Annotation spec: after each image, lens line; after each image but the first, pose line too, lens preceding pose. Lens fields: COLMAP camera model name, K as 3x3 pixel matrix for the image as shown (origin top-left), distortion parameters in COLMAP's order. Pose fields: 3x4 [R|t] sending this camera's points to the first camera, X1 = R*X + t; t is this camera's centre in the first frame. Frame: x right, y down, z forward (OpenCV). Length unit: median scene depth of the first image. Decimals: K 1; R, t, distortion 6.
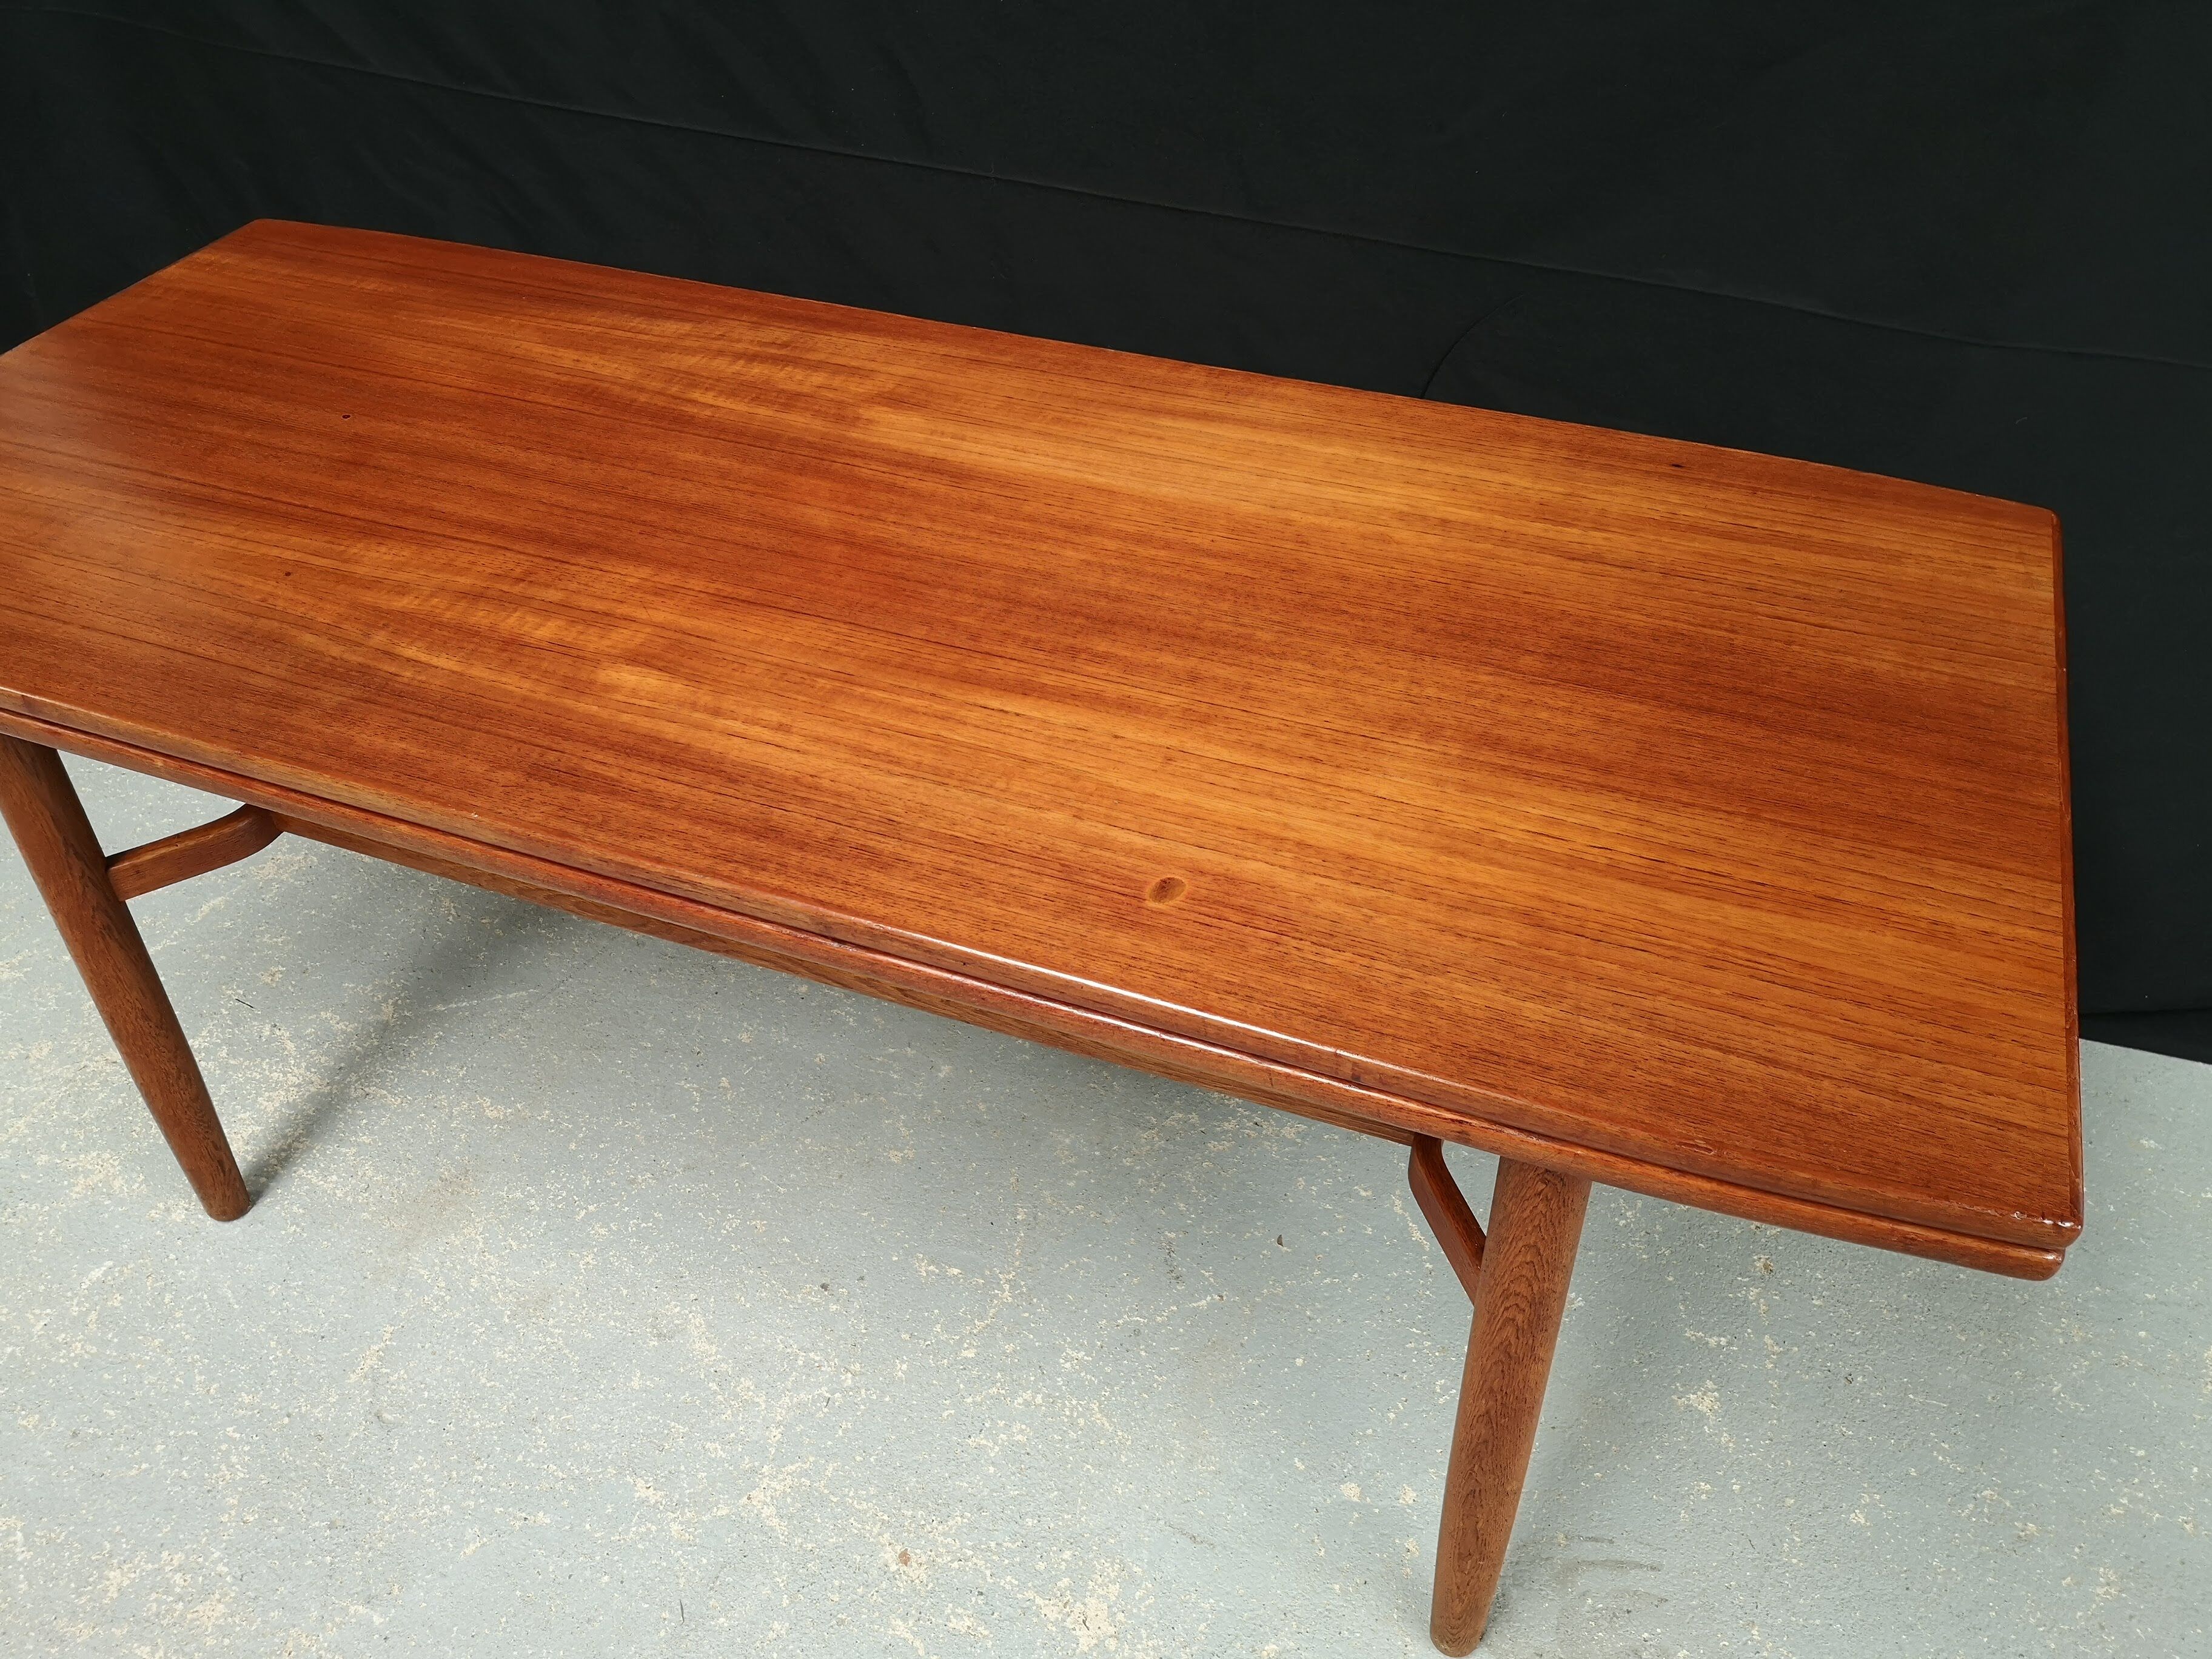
lens RADIAL K [[1794.3, 0, 1088.0], [0, 1794.3, 844.0], [0, 0, 1]] dist [0.026574, -0.052146]
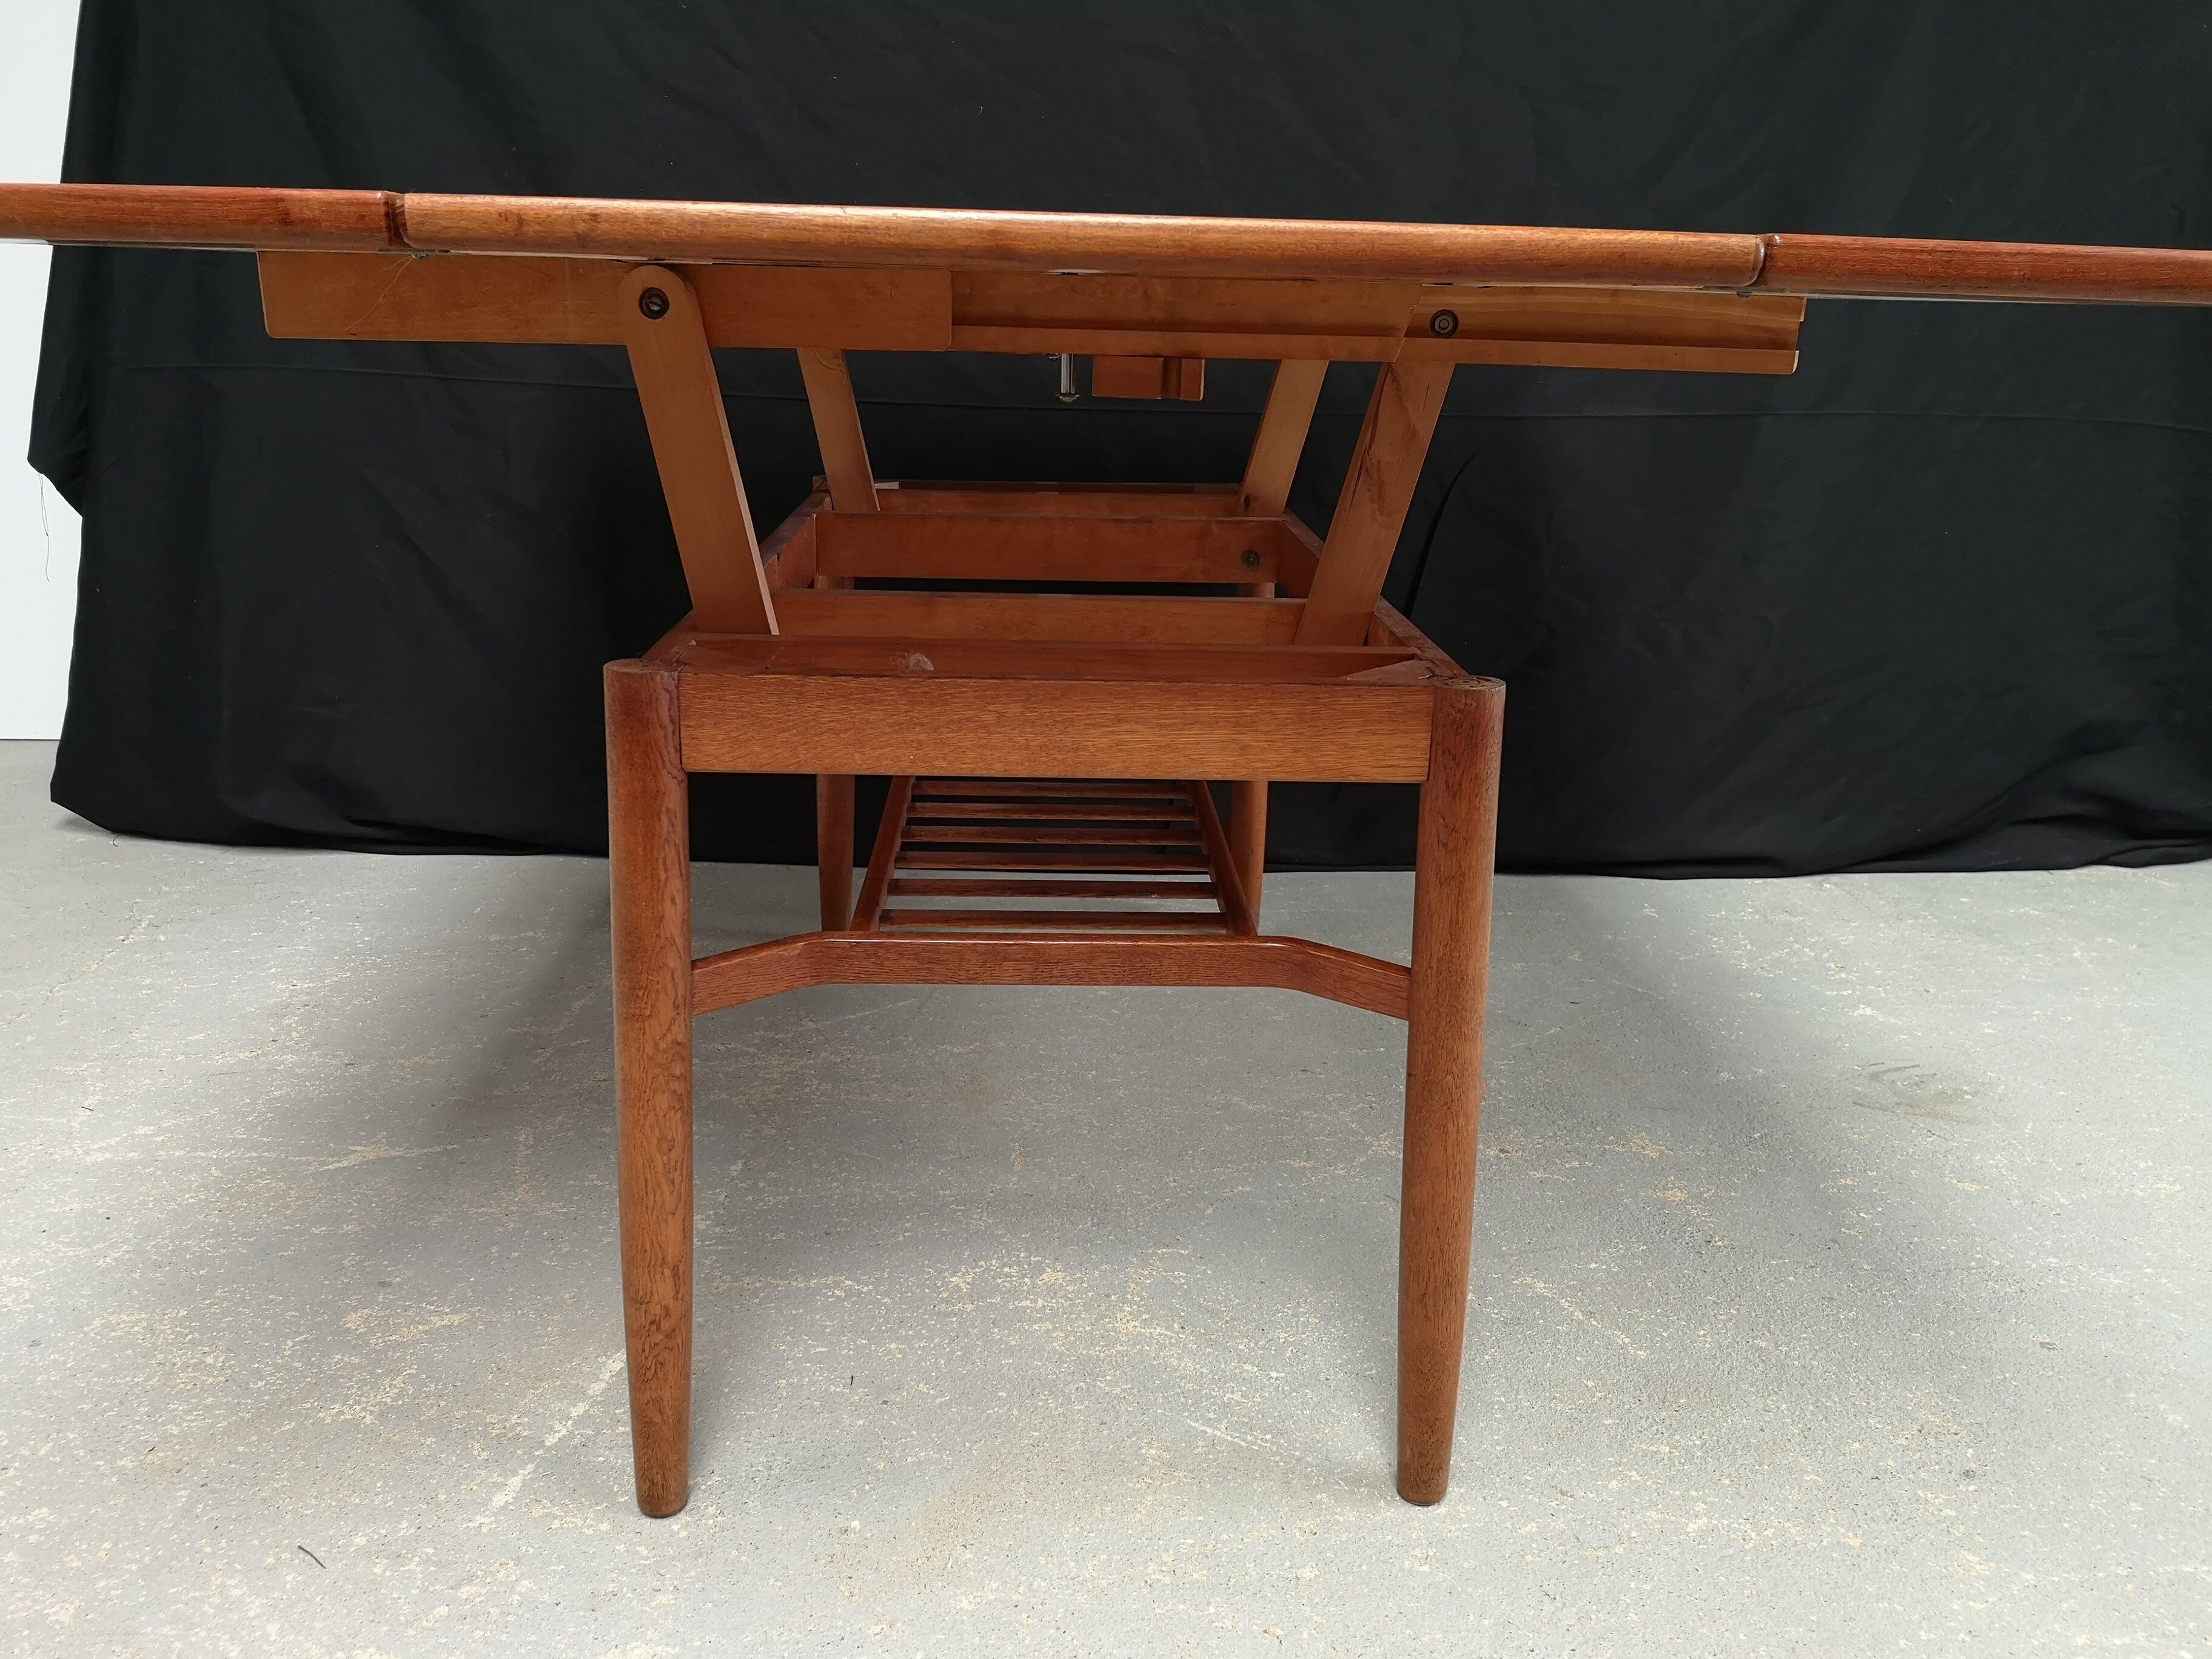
lens RADIAL K [[1794.3, 0, 1106.9], [0, 1794.3, 830.9], [0, 0, 1]] dist [0.026574, -0.052146]
pose [[0.906741, -0.096198, 0.410568, -0.841861], [0.252360, 0.903823, -0.345570, 0.533264], [-0.337838, 0.416954, 0.843810, -0.124316]]
